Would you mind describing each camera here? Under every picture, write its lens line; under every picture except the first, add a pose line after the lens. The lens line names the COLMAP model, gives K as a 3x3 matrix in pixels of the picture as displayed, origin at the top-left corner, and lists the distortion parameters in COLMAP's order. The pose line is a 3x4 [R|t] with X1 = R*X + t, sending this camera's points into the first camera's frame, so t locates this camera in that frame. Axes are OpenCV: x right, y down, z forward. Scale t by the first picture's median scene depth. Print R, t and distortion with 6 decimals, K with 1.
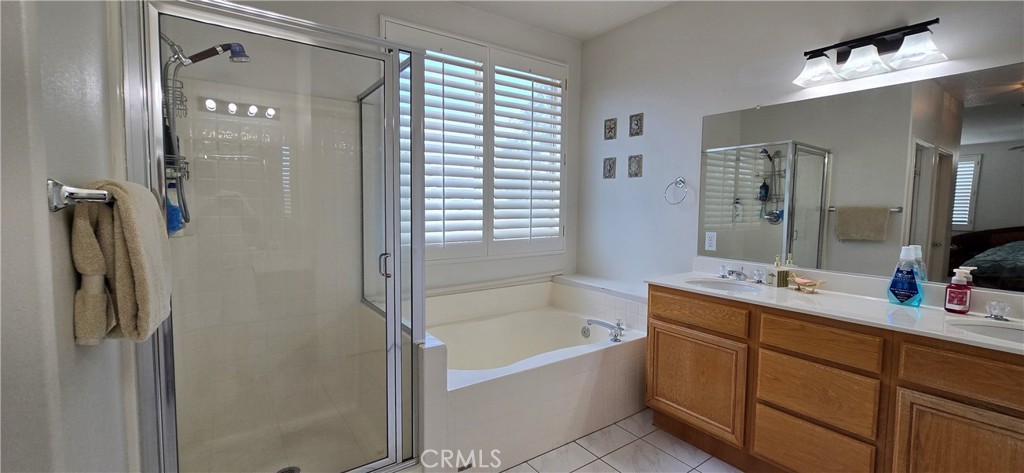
lens RADIAL K [[421.2, 0, 510.9], [0, 421.2, 229.4], [0, 0, 1]] dist [0.003522, 0.000643]
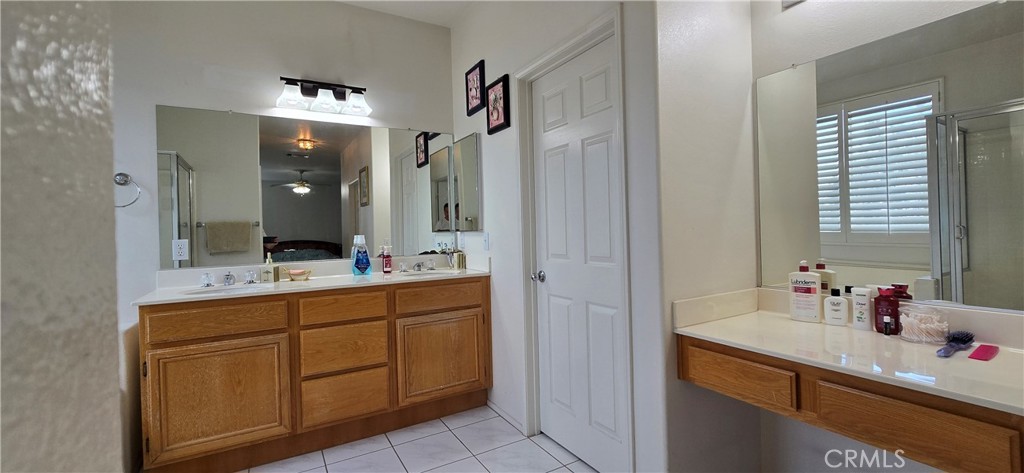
lens RADIAL K [[420.4, 0, 519.2], [0, 420.4, 229.4], [0, 0, 1]] dist [-0.000380, -0.000059]
pose [[0.084971, -0.012505, 0.996305, -0.373758], [0.087219, 0.996176, 0.005064, 0.048680], [-0.992559, 0.086467, 0.085737, 0.254146]]
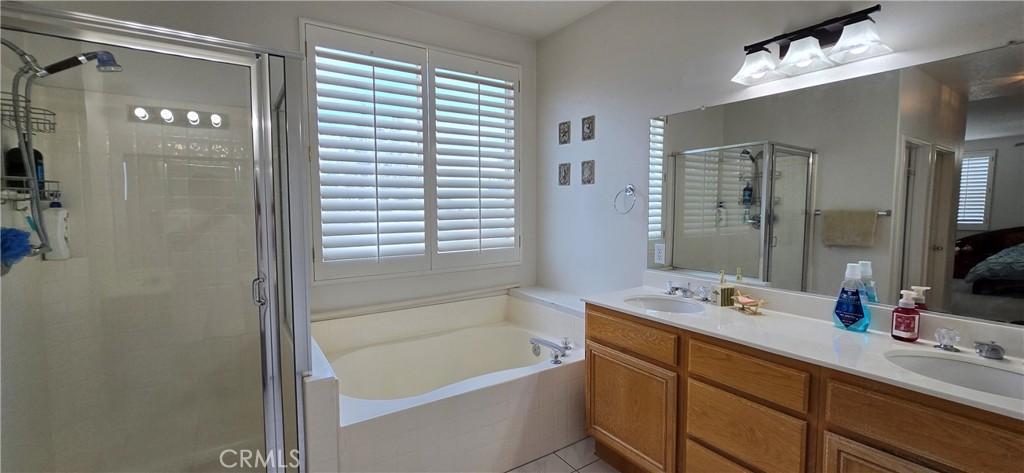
lens RADIAL K [[421.2, 0, 510.9], [0, 421.2, 229.4], [0, 0, 1]] dist [0.003522, 0.000643]
pose [[0.999527, -0.011588, -0.028473, 0.196721], [0.011495, 0.999928, -0.003446, -0.028363], [0.028511, 0.003117, 0.999589, 0.076204]]
